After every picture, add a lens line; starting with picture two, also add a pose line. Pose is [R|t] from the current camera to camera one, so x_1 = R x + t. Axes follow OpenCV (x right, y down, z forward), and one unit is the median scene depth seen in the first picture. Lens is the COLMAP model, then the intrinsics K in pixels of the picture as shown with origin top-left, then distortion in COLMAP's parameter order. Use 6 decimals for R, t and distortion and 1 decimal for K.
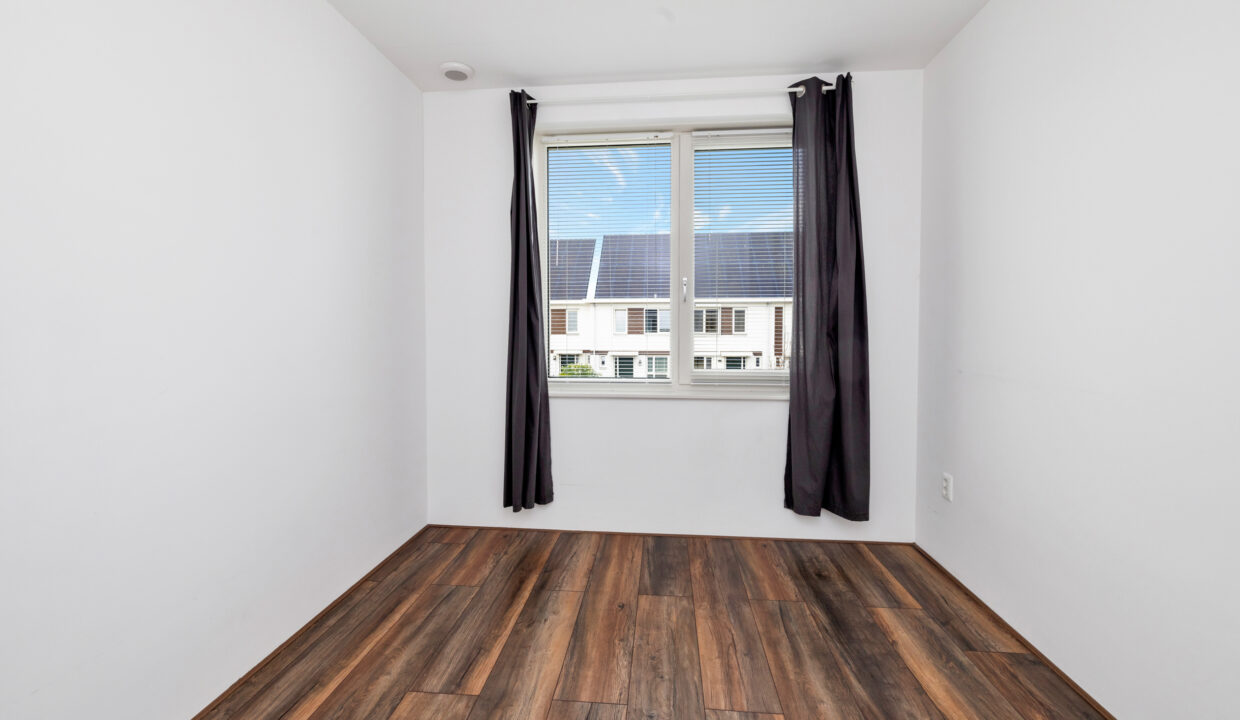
lens RADIAL K [[545.1, 0, 618.2], [0, 545.1, 349.0], [0, 0, 1]] dist [-0.000547, 0.000075]
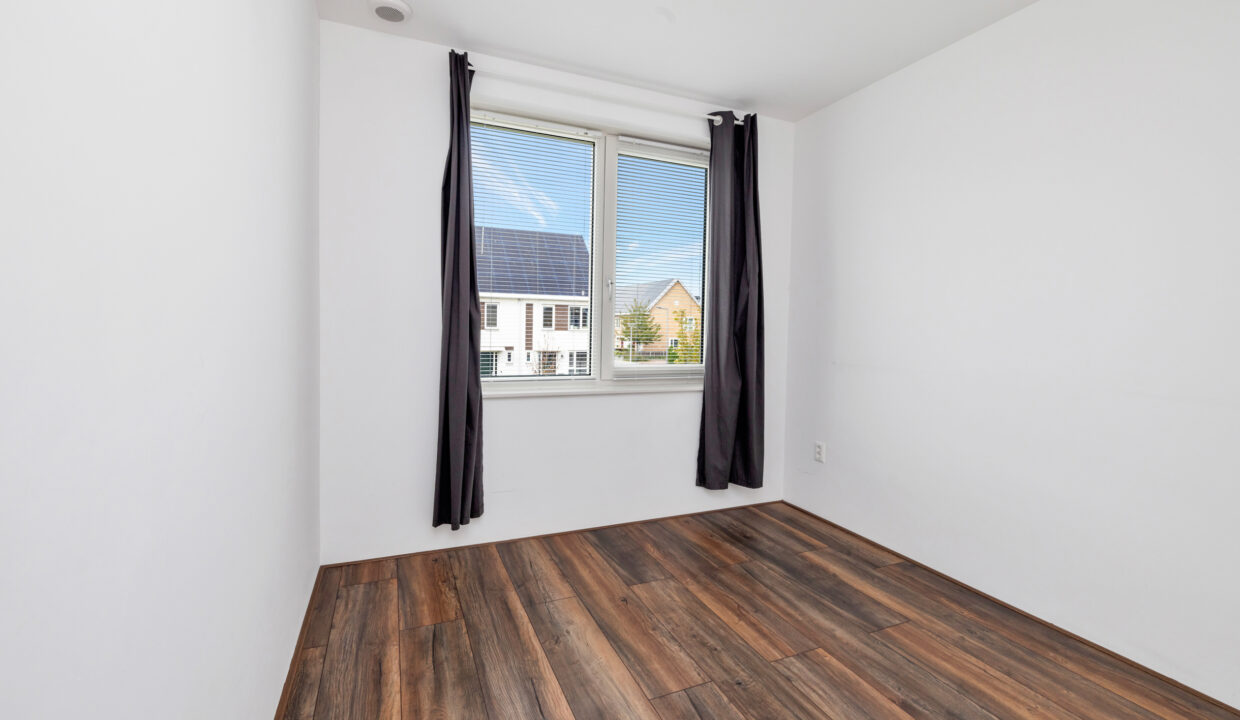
lens RADIAL K [[542.0, 0, 618.6], [0, 542.0, 351.0], [0, 0, 1]] dist [-0.003133, -0.000236]
pose [[0.865796, -0.005917, 0.500362, -0.437120], [-0.000084, 0.999928, 0.011971, -0.002482], [-0.500397, -0.010407, 0.865734, 0.120310]]
